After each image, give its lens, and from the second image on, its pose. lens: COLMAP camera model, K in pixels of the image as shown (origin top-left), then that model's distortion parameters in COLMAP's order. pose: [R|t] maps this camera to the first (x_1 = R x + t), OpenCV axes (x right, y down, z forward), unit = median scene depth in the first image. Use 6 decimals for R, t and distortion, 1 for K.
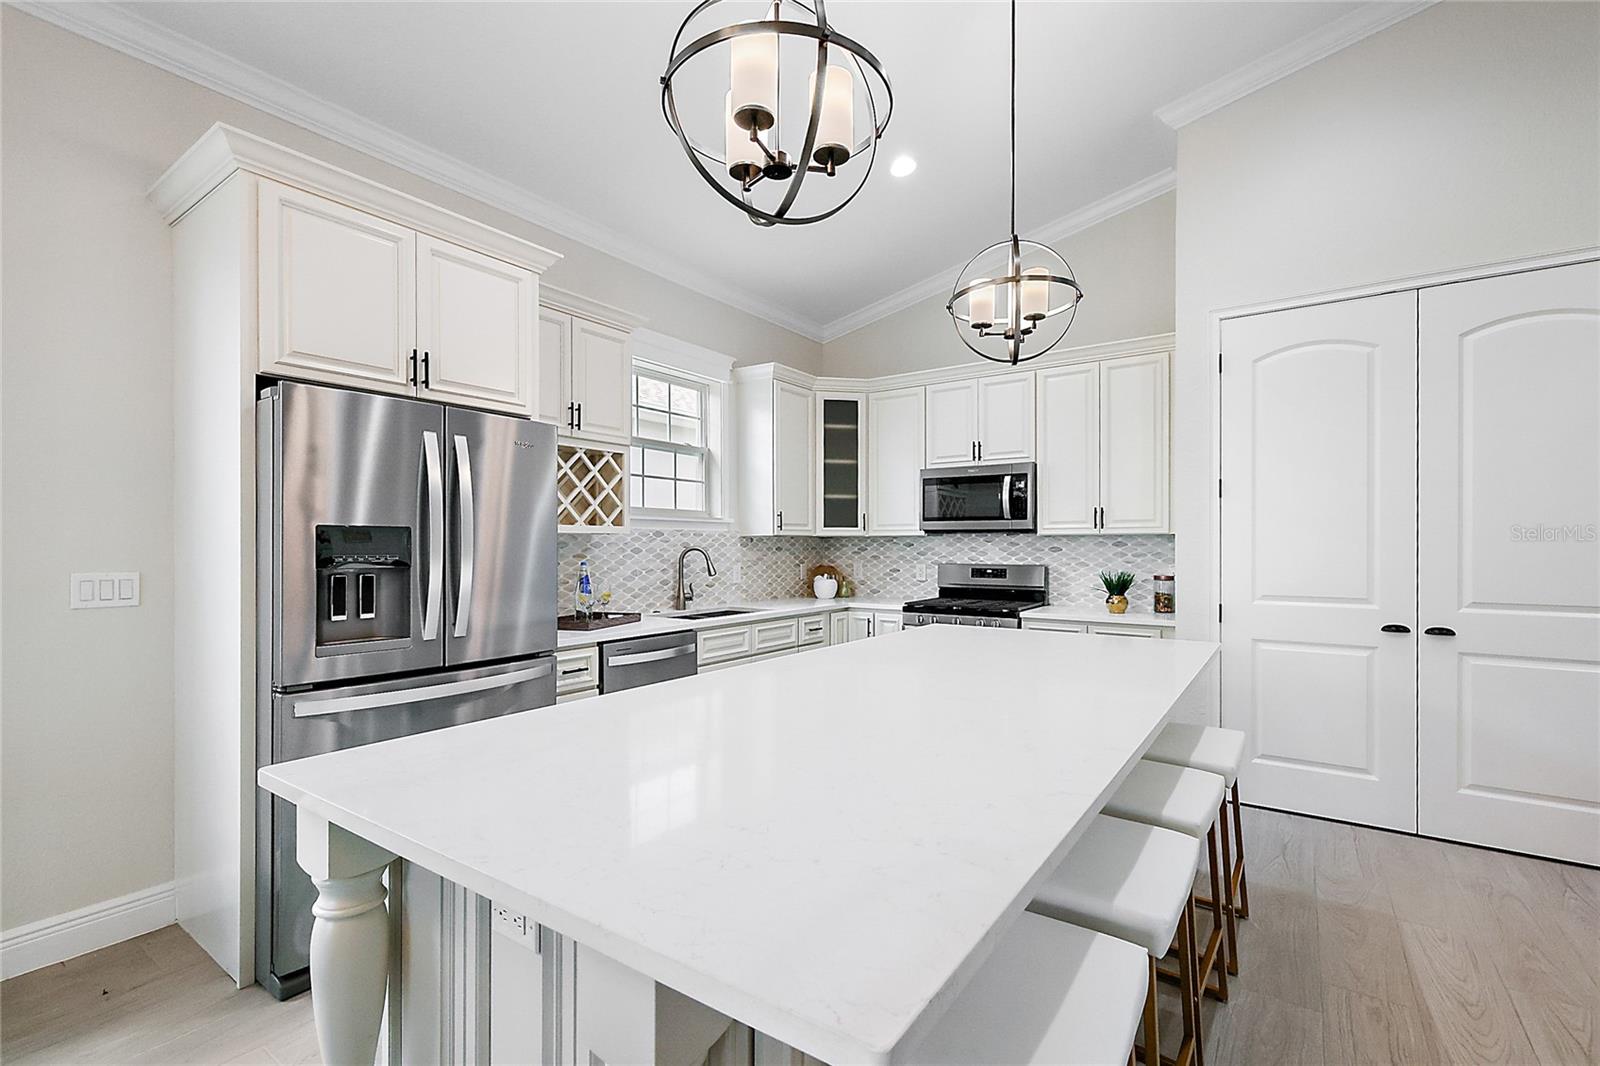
lens RADIAL K [[707.8, 0, 812.3], [0, 707.8, 549.1], [0, 0, 1]] dist [0.003484, -0.000156]
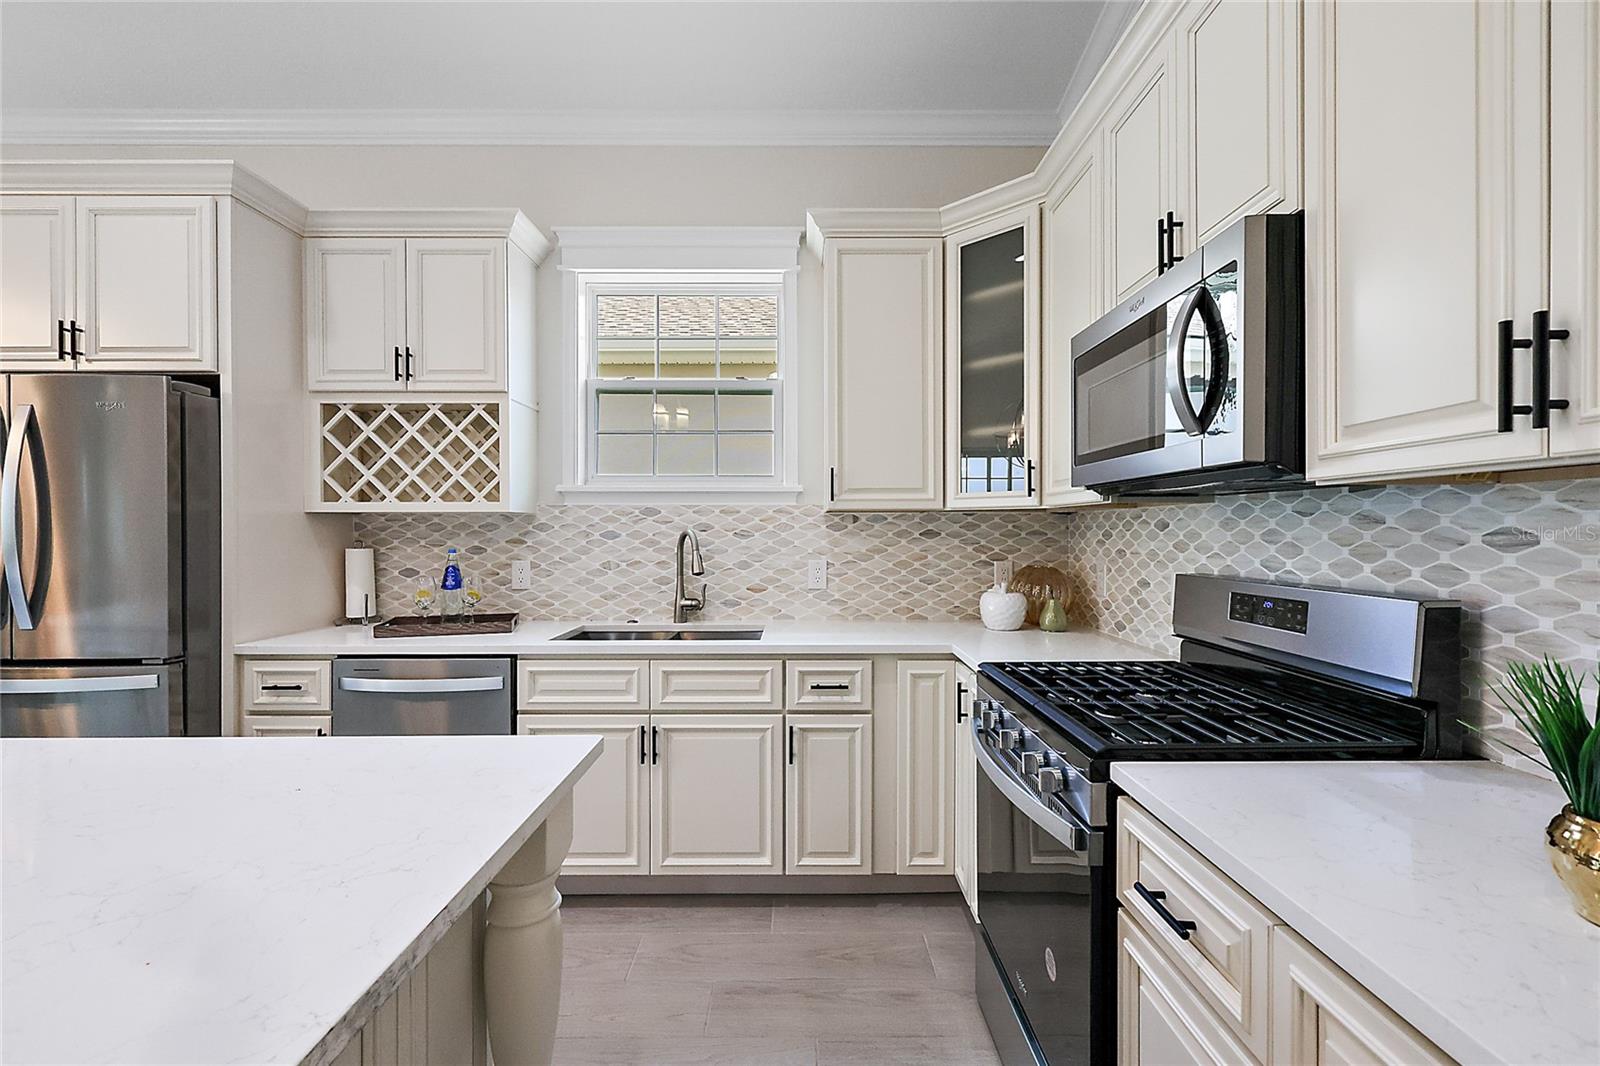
lens RADIAL K [[696.2, 0, 801.9], [0, 696.2, 533.9], [0, 0, 1]] dist [-0.000147, 0.000433]
pose [[0.574112, 0.003613, -0.818769, 0.438374], [-0.004153, 0.999990, 0.001500, -0.000894], [0.818766, 0.002539, 0.574121, 0.724852]]
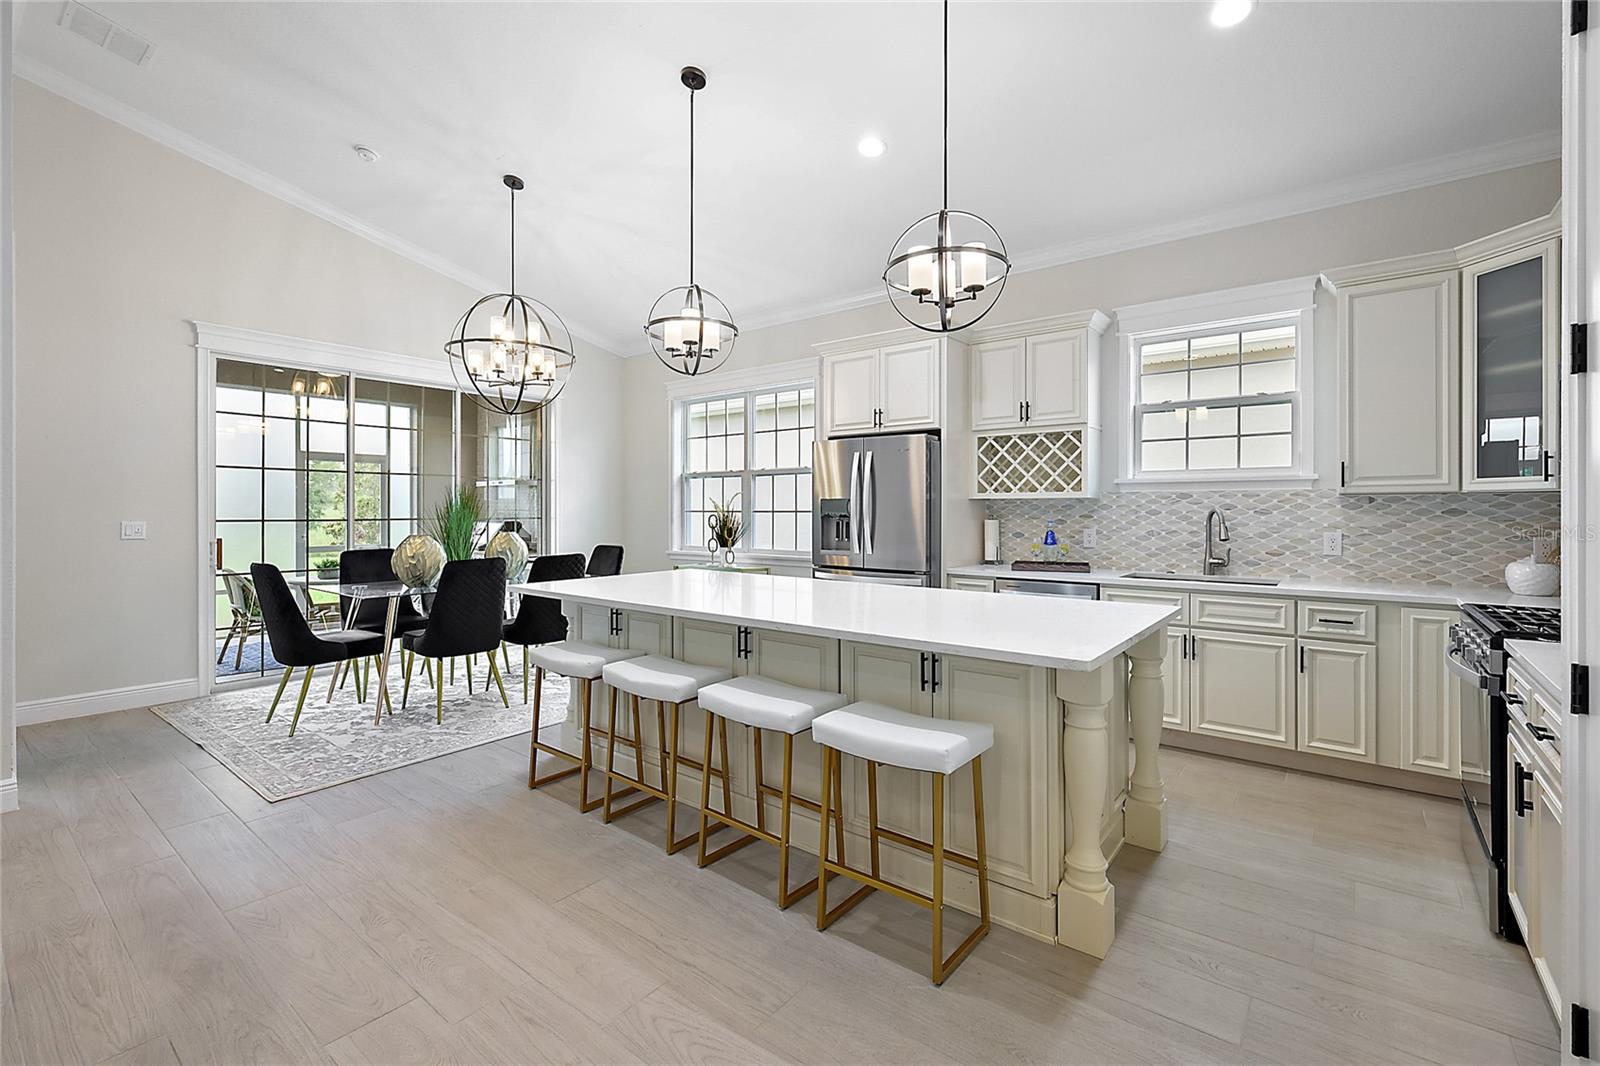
lens RADIAL K [[696.2, 0, 800.9], [0, 696.2, 512.4], [0, 0, 1]] dist [-0.000147, 0.000433]
pose [[-0.059240, 0.004769, -0.998232, 0.798610], [-0.005086, 0.999974, 0.005079, -0.000420], [0.998231, 0.005378, -0.059214, 0.516353]]
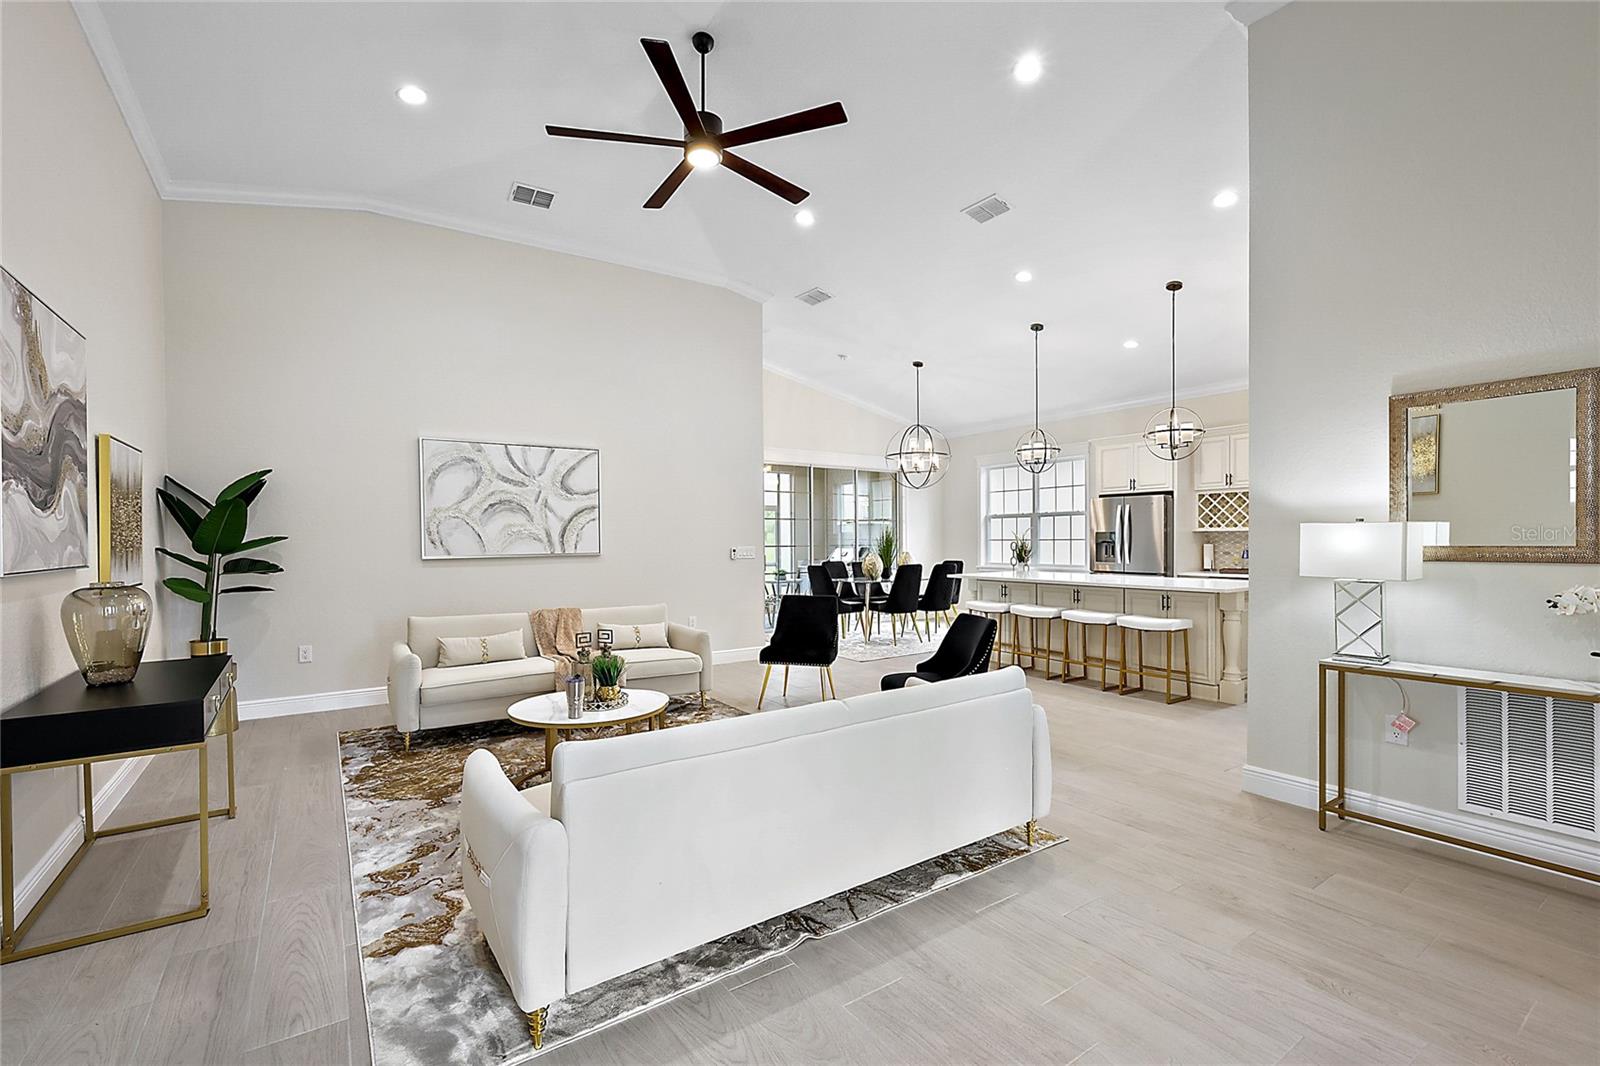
lens RADIAL K [[696.2, 0, 797.5], [0, 696.2, 551.1], [0, 0, 1]] dist [-0.000147, 0.000433]
pose [[-0.357091, 0.018032, -0.933896, 1.773783], [0.002164, 0.999827, 0.018478, -0.001655], [0.934067, 0.004578, -0.357068, 0.398937]]
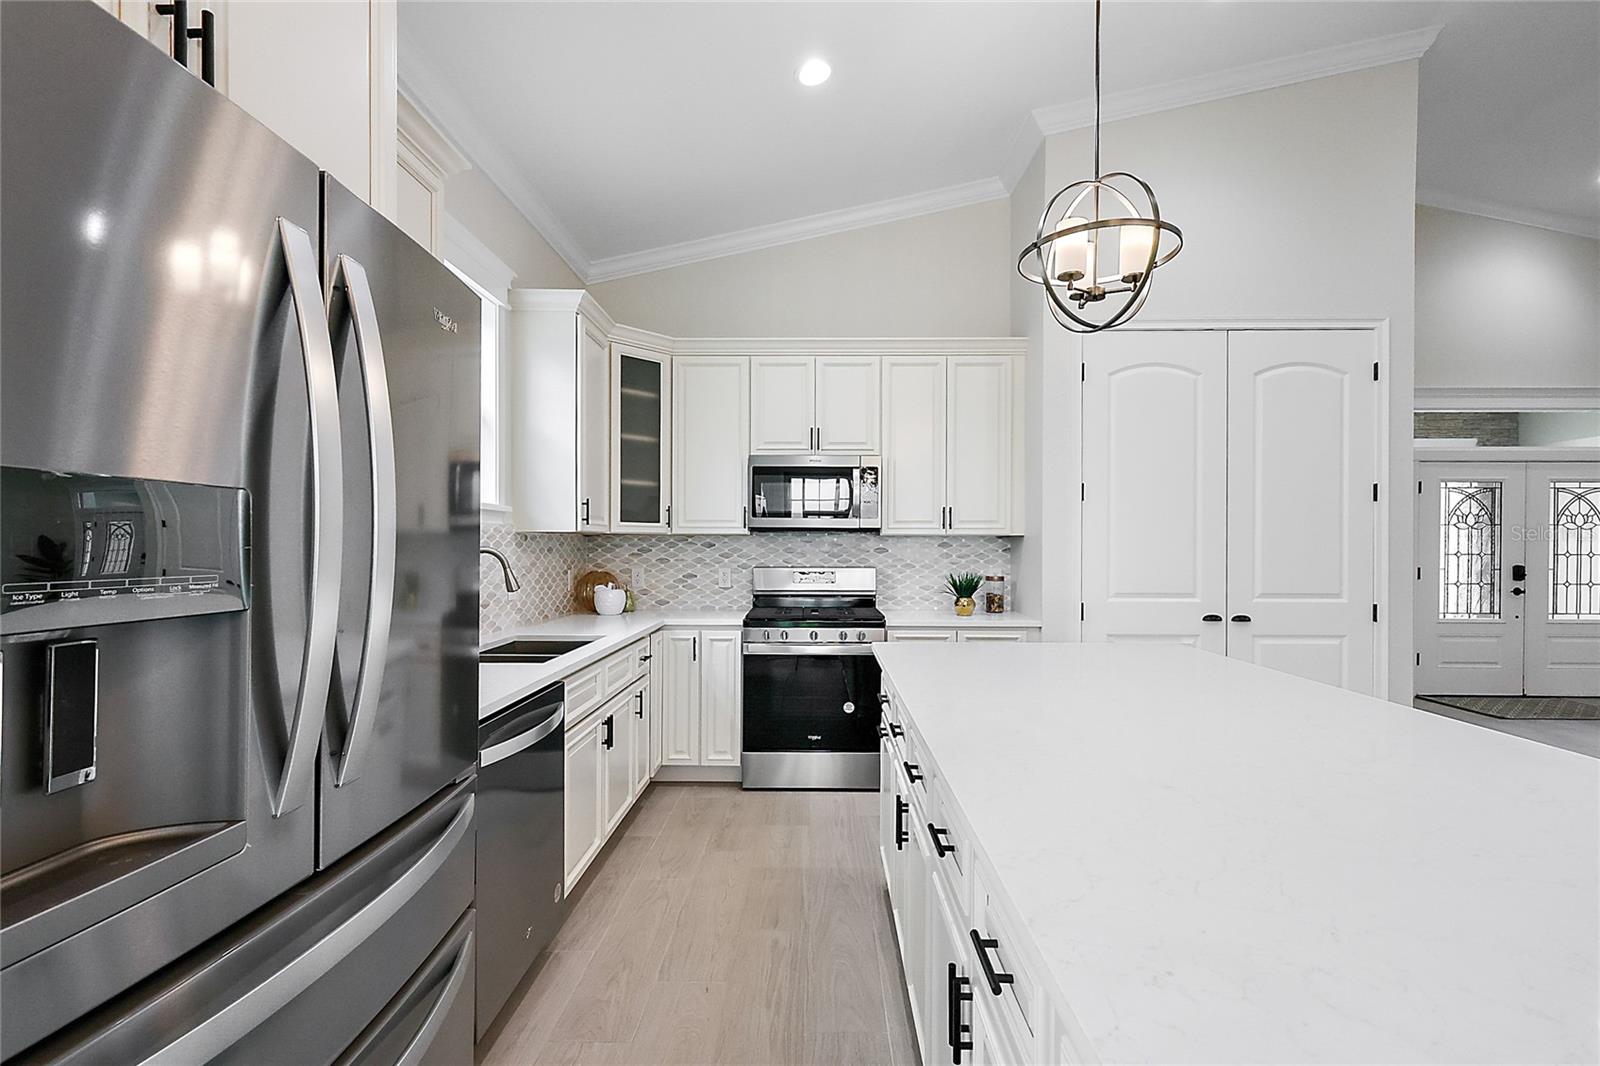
lens RADIAL K [[707.8, 0, 809.2], [0, 707.8, 549.8], [0, 0, 1]] dist [0.003484, -0.000156]
pose [[0.831442, -0.001750, 0.555609, -0.283641], [0.000681, 0.999997, 0.002131, -0.002655], [-0.555611, -0.001393, 0.831441, 0.298776]]
